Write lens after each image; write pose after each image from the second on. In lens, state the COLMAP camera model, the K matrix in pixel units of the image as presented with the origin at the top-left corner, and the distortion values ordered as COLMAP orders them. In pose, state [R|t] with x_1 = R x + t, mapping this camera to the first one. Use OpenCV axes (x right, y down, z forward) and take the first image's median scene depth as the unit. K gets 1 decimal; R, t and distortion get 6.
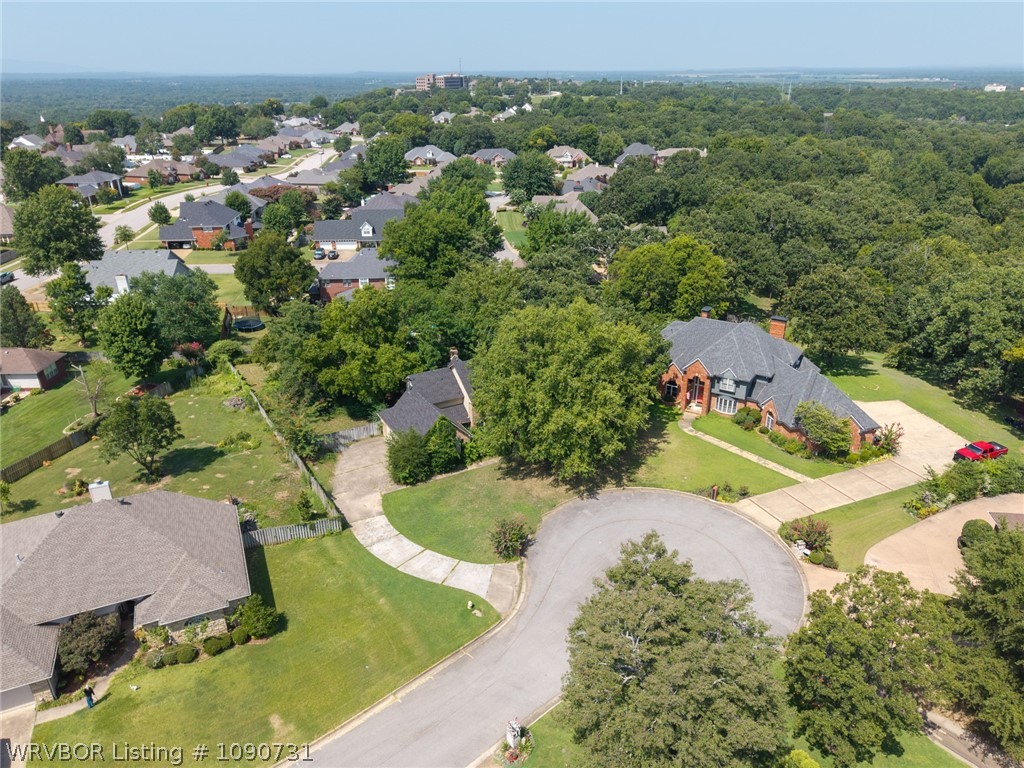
lens RADIAL K [[711.5, 0, 512.0], [0, 711.5, 384.0], [0, 0, 1]] dist [0.011253, -0.002497]
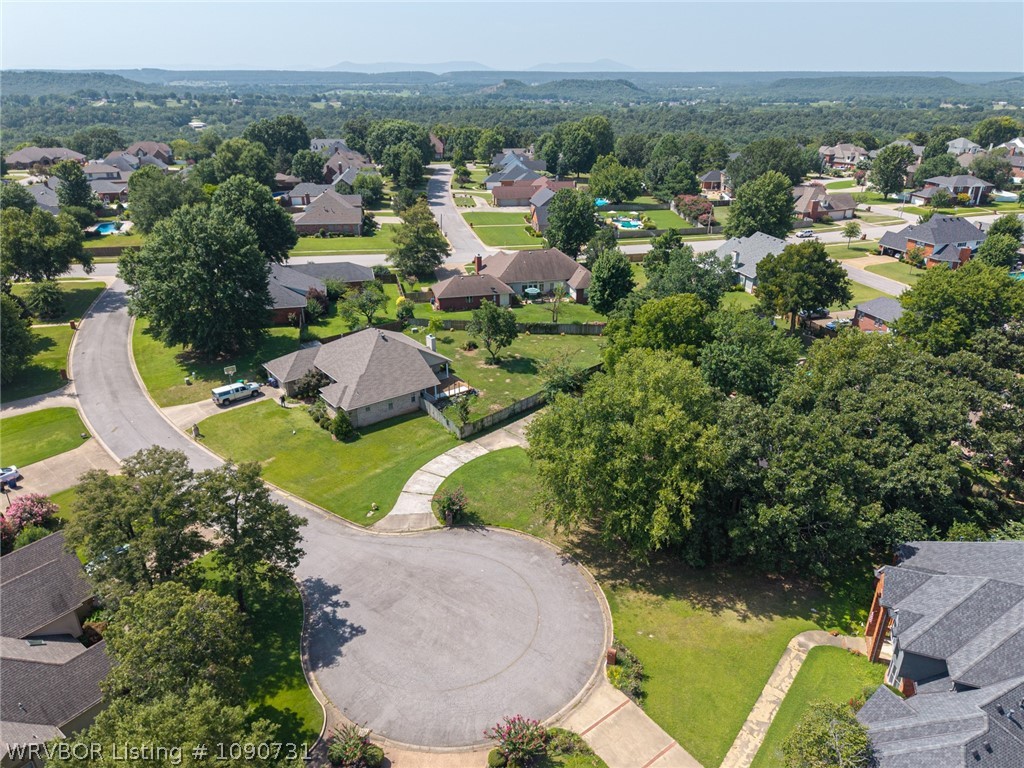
lens RADIAL K [[727.2, 0, 512.0], [0, 727.2, 384.0], [0, 0, 1]] dist [-0.005601, -0.003378]
pose [[0.207904, 0.394834, -0.894920, 0.721770], [-0.394975, 0.870893, 0.292474, -0.237425], [0.894858, 0.292664, 0.337012, 0.501030]]
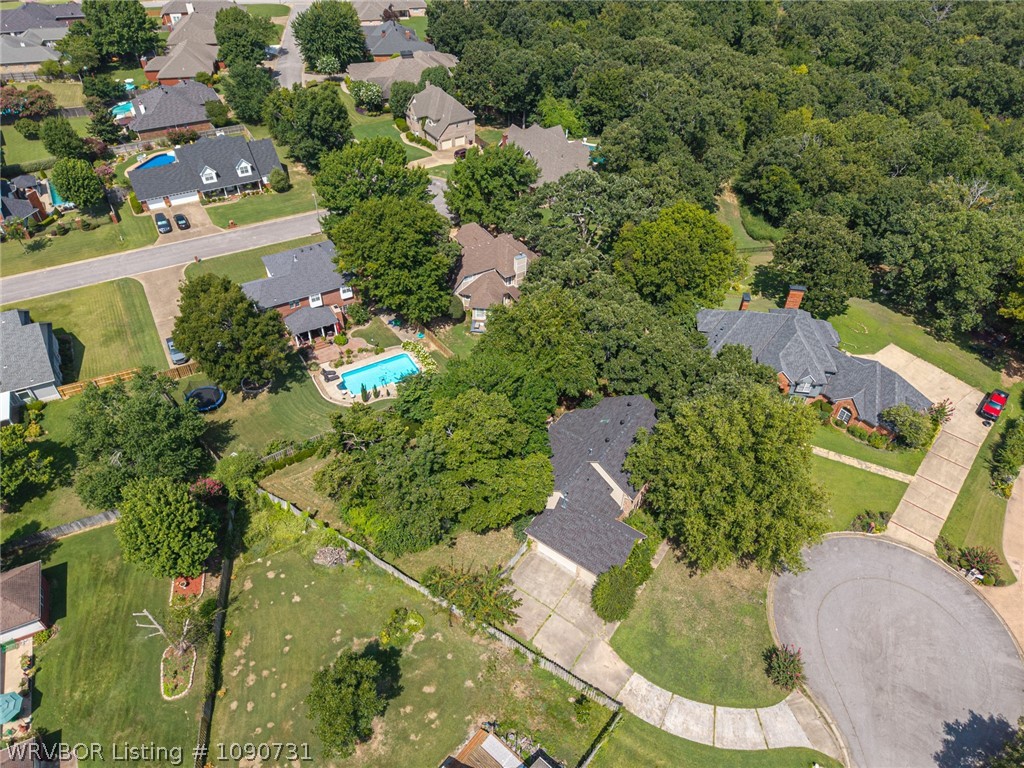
lens RADIAL K [[711.5, 0, 512.0], [0, 711.5, 384.0], [0, 0, 1]] dist [0.011253, -0.002497]
pose [[0.901813, -0.258211, 0.346496, -0.471343], [0.139880, 0.933102, 0.331291, -0.433931], [-0.408859, -0.250295, 0.877603, 0.276254]]
